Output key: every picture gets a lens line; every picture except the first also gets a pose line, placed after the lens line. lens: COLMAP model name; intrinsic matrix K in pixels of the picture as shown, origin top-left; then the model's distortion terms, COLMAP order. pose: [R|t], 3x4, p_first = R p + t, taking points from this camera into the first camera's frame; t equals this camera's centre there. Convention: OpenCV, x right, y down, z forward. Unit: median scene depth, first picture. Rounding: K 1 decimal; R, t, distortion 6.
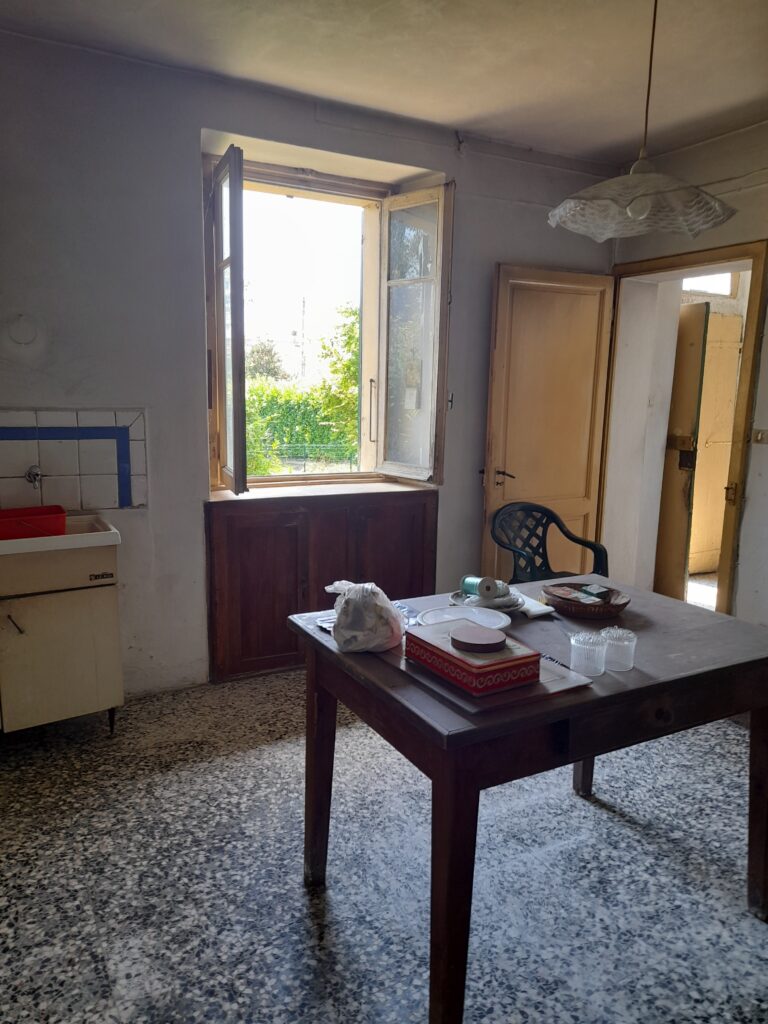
lens RADIAL K [[753.8, 0, 392.1], [0, 753.8, 501.8], [0, 0, 1]] dist [0.047624, -0.048342]
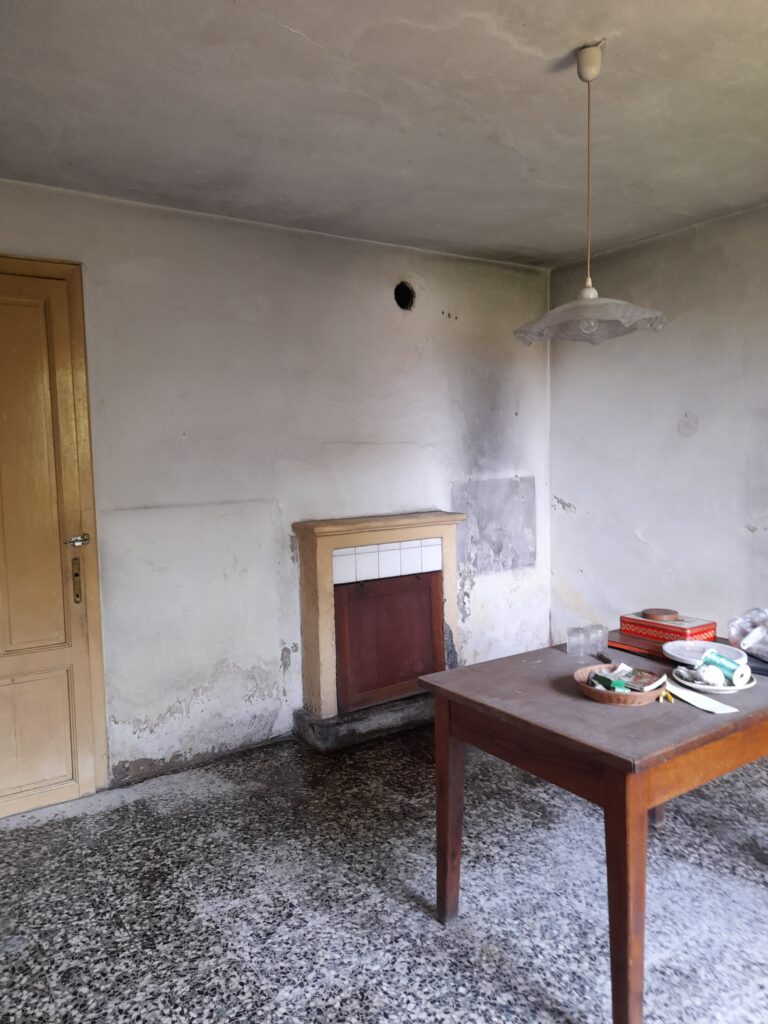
lens RADIAL K [[753.8, 0, 392.1], [0, 753.8, 501.8], [0, 0, 1]] dist [0.047624, -0.048342]
pose [[-0.995629, 0.009481, -0.092913, 0.624953], [-0.010601, 0.976931, 0.213290, -0.302178], [0.092792, 0.213343, -0.972561, 1.852811]]
